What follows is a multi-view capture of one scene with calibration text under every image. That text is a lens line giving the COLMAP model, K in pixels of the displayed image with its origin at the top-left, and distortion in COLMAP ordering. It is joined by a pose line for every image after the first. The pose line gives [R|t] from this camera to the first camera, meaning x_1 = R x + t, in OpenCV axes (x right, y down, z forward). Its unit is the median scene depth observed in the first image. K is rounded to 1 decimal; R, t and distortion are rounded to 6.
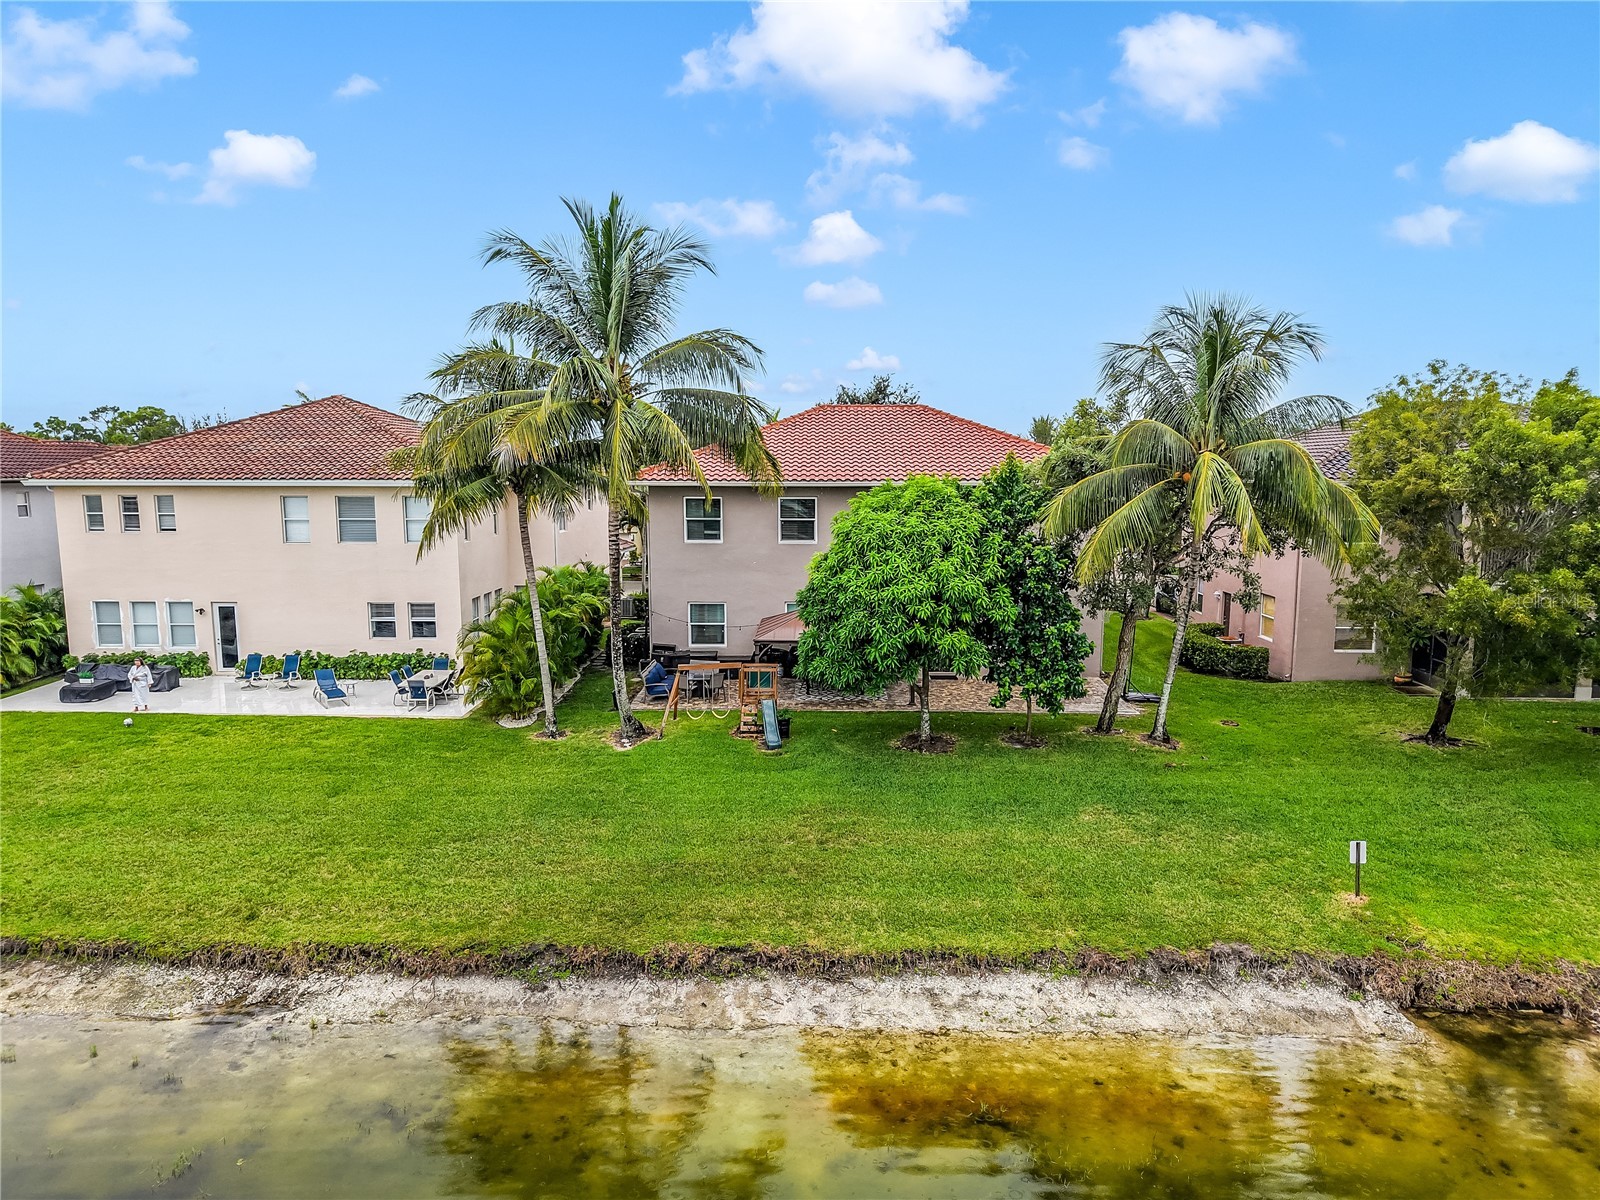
lens RADIAL K [[1083.1, 0, 800.0], [0, 1083.1, 600.0], [0, 0, 1]] dist [0.007131, -0.000904]
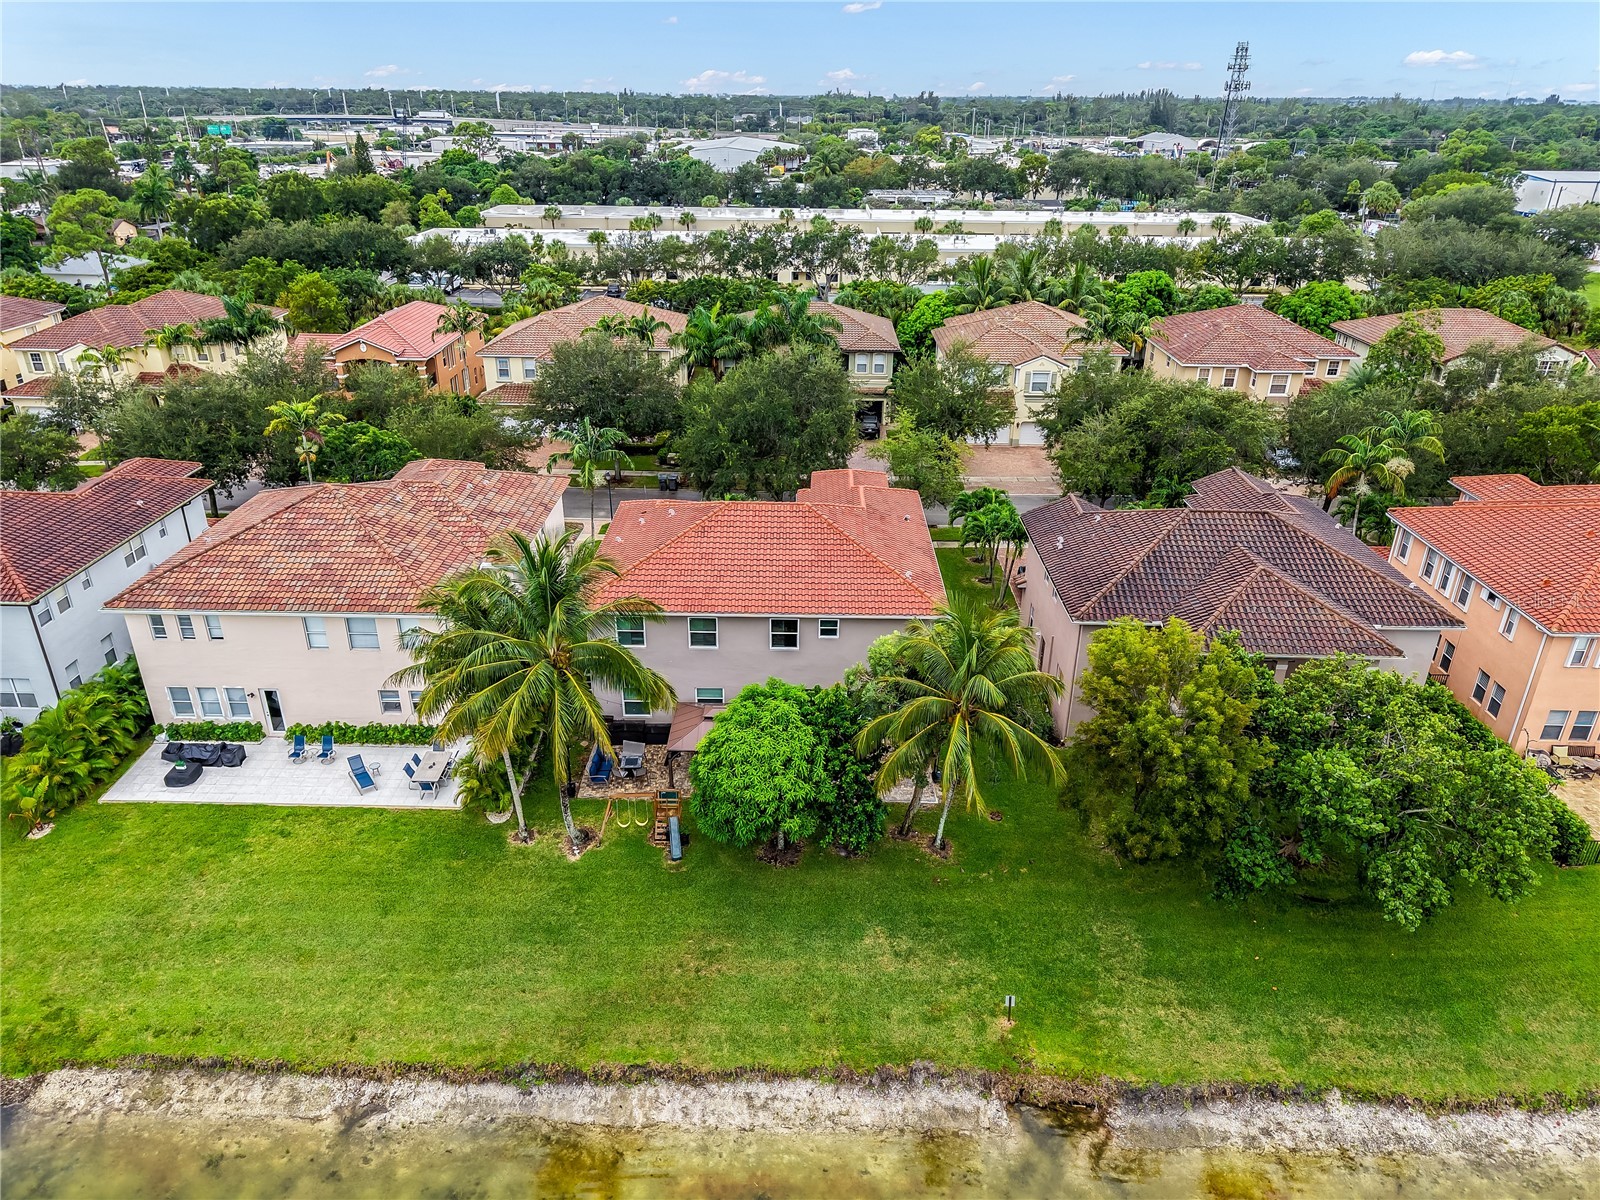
lens RADIAL K [[1083.1, 0, 800.0], [0, 1083.1, 600.0], [0, 0, 1]] dist [0.007131, -0.000904]
pose [[0.999709, 0.003706, 0.023827, 0.152162], [-0.010847, 0.951619, 0.307089, -0.919779], [-0.021536, -0.307258, 0.951383, -0.426194]]
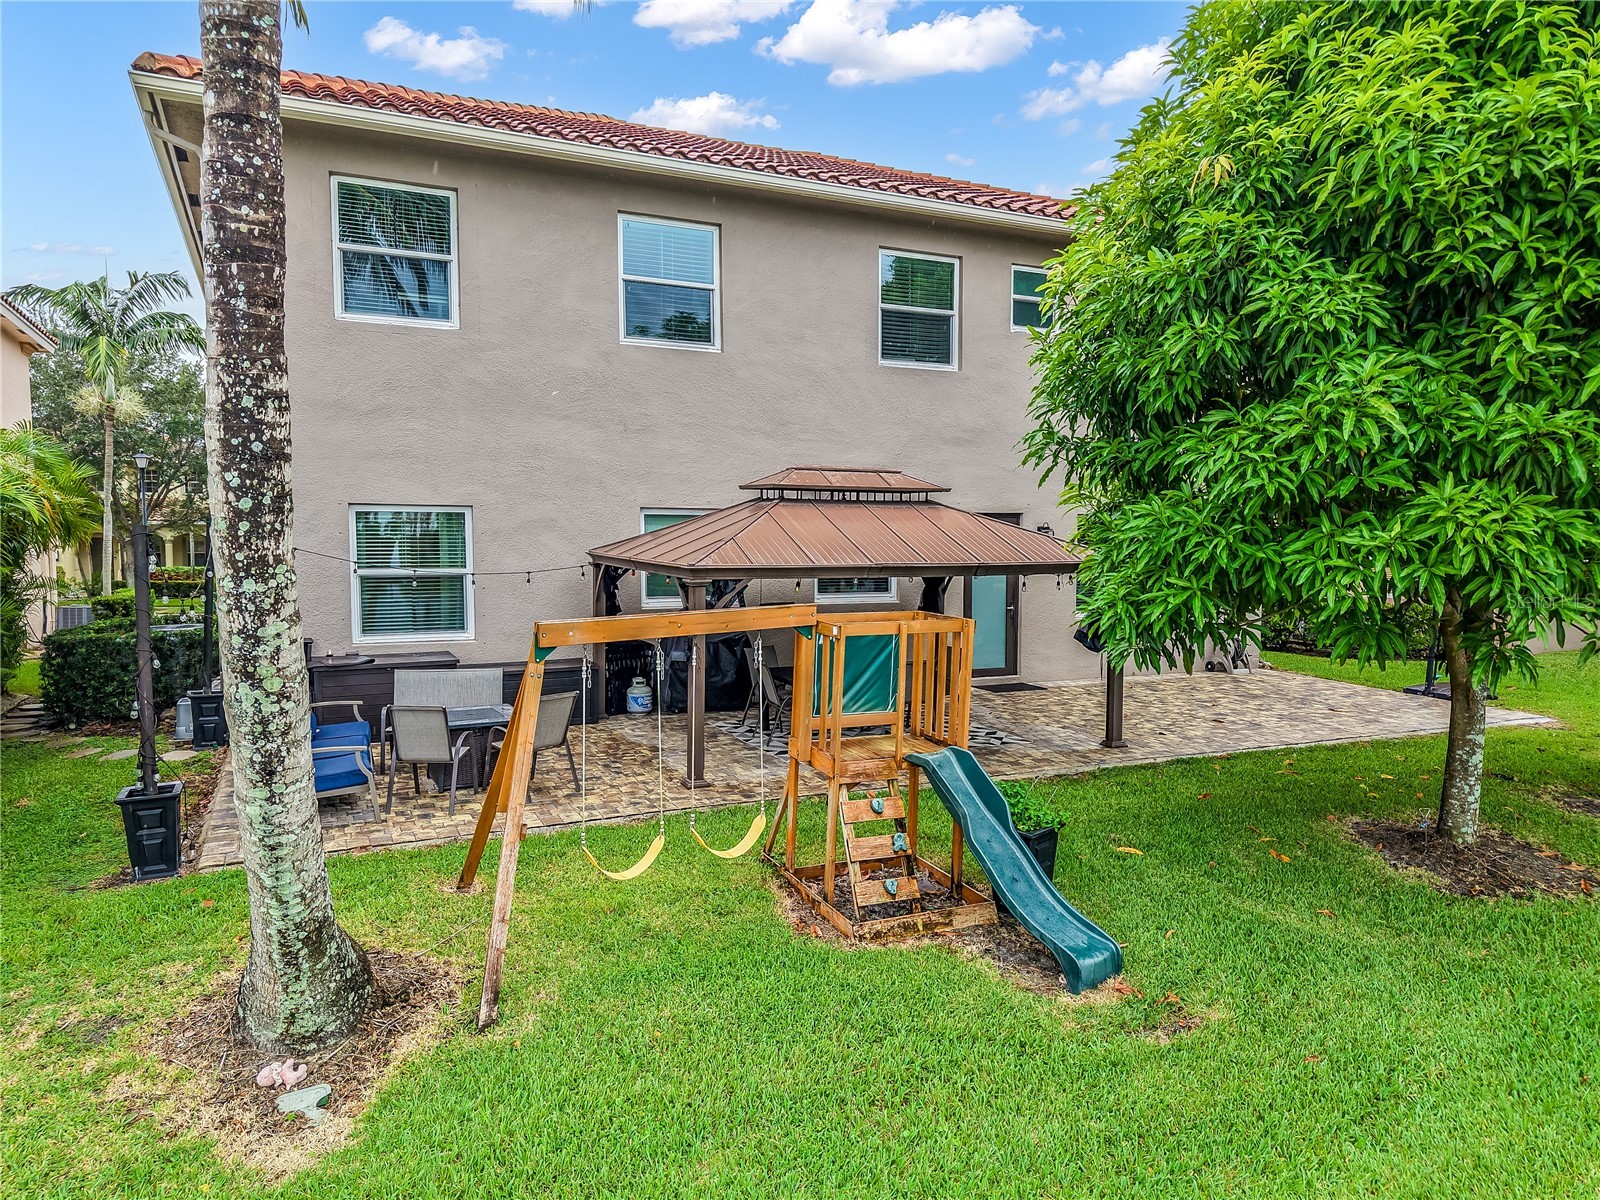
lens RADIAL K [[1083.1, 0, 800.0], [0, 1083.1, 600.0], [0, 0, 1]] dist [0.007131, -0.000904]
pose [[0.894067, -0.024087, 0.447284, -0.233951], [0.052590, 0.997292, -0.051415, 0.099616], [-0.444835, 0.069491, 0.892913, 1.160214]]
